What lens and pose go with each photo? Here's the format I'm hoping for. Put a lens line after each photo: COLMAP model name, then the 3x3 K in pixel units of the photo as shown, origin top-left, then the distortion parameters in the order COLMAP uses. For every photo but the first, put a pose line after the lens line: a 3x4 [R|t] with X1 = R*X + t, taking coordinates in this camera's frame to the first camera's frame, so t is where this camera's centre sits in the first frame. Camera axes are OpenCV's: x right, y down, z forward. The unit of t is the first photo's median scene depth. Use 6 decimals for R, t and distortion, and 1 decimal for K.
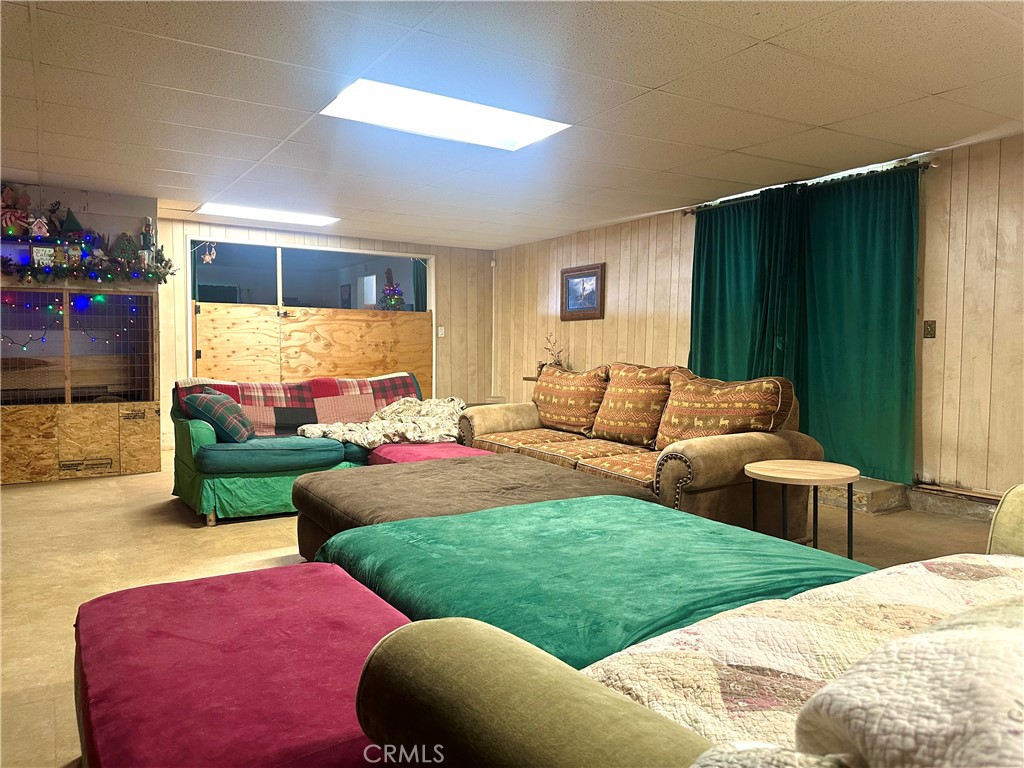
lens RADIAL K [[728.8, 0, 511.0], [0, 728.8, 384.8], [0, 0, 1]] dist [0.002852, 0.000170]
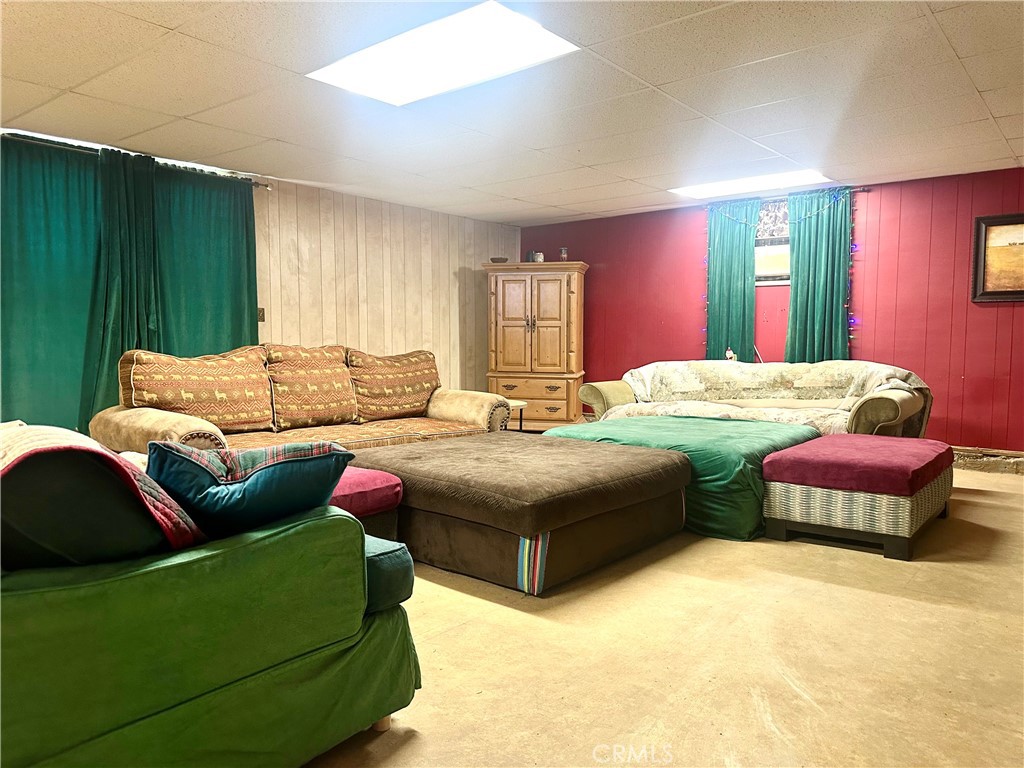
lens RADIAL K [[723.8, 0, 512.0], [0, 723.8, 387.3], [0, 0, 1]] dist [0.022214, -0.028172]
pose [[-0.315288, -0.070151, 0.946400, -0.815275], [0.045091, 0.995030, 0.088777, -0.044557], [-0.947924, 0.070664, -0.310558, 1.031445]]
